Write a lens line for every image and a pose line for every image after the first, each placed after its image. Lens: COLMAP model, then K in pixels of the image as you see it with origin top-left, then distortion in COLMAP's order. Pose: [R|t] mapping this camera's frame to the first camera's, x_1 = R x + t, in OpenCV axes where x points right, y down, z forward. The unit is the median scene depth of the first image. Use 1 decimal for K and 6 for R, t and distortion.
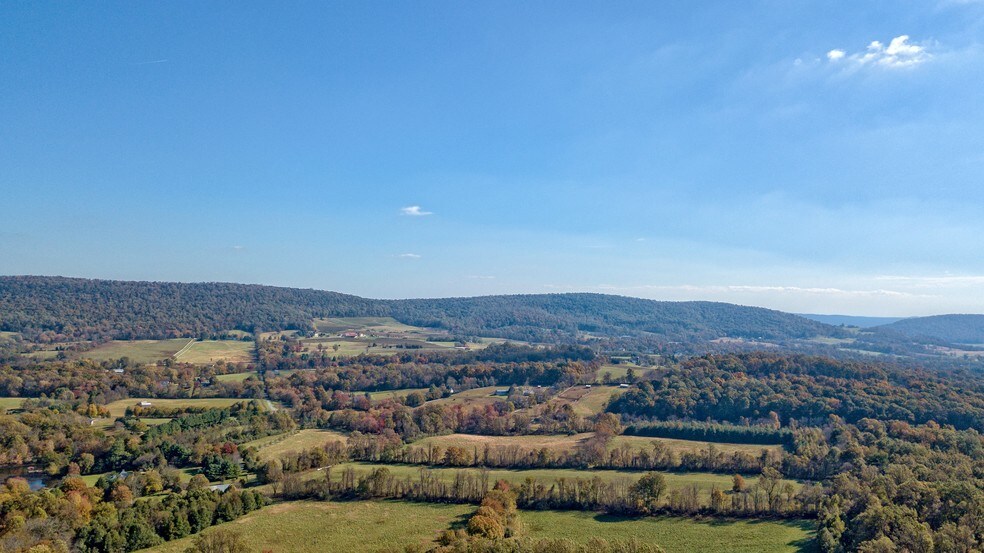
lens RADIAL K [[759.5, 0, 498.4], [0, 759.5, 271.5], [0, 0, 1]] dist [0.024465, -0.019236]
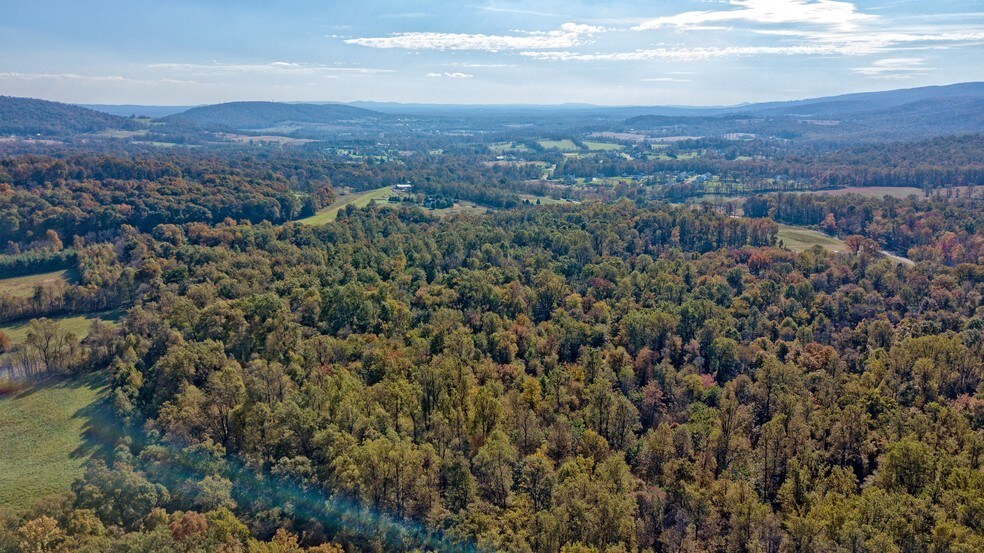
lens RADIAL K [[746.2, 0, 495.1], [0, 746.2, 273.1], [0, 0, 1]] dist [0.033216, -0.035154]
pose [[0.651738, -0.193427, 0.733365, 0.072181], [-0.015456, 0.963345, 0.267820, 0.004755], [-0.758287, -0.185883, 0.624859, 0.128681]]
